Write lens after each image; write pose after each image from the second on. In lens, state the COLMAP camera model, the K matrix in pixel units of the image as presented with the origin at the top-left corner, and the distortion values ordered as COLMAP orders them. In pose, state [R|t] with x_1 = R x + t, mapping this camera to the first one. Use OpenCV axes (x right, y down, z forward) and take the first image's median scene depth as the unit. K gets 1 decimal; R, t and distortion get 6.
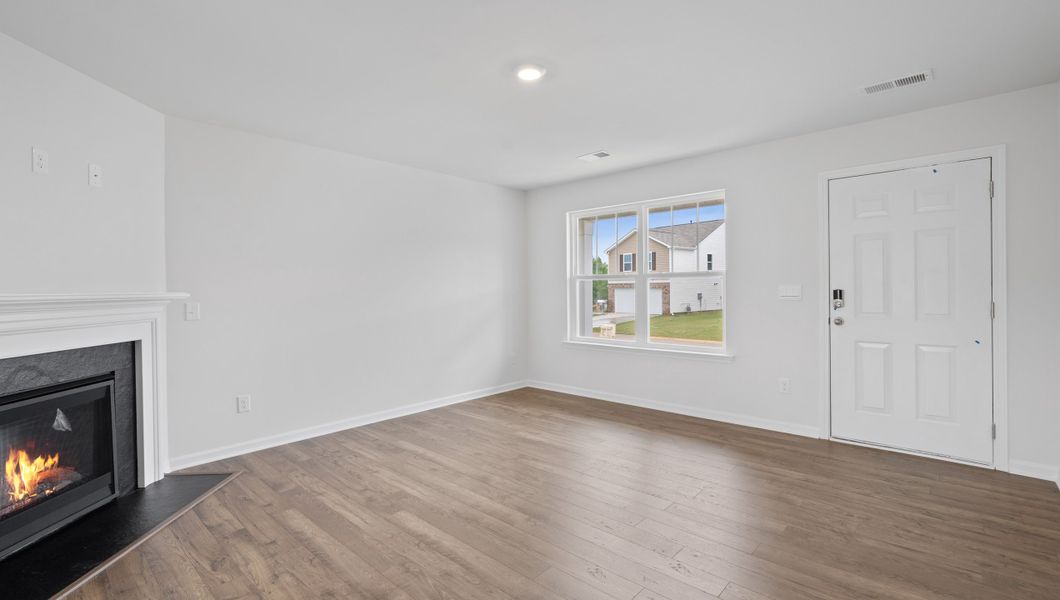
lens RADIAL K [[484.0, 0, 523.7], [0, 484.0, 285.8], [0, 0, 1]] dist [-0.014509, -0.000415]
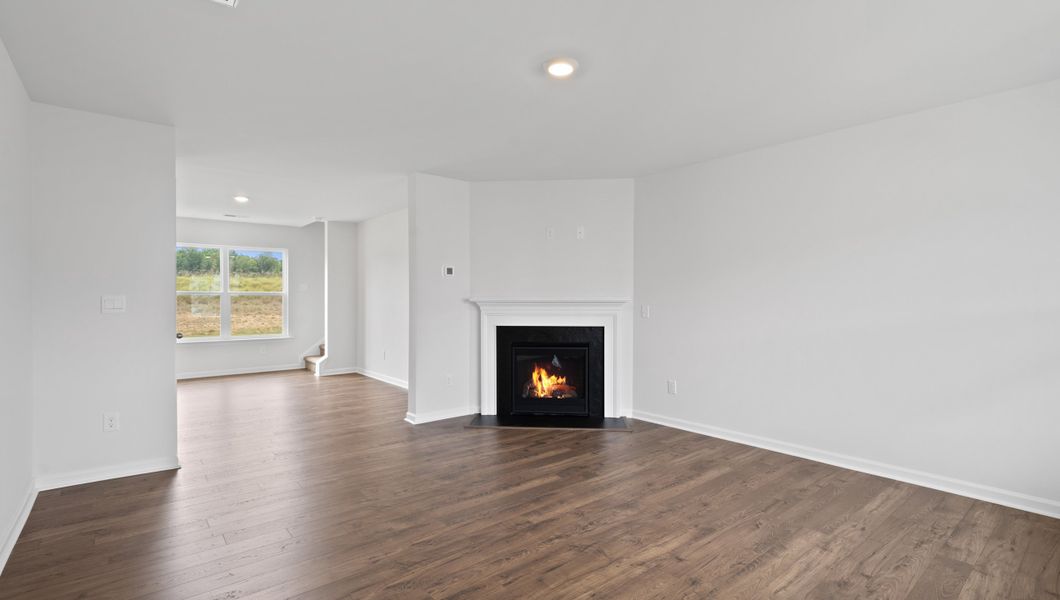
lens RADIAL K [[484.0, 0, 523.7], [0, 484.0, 285.8], [0, 0, 1]] dist [-0.014509, -0.000415]
pose [[-0.127238, -0.003580, -0.991866, 0.870484], [0.000274, 0.999993, -0.003645, -0.020062], [0.991872, -0.000736, -0.127236, 0.930451]]
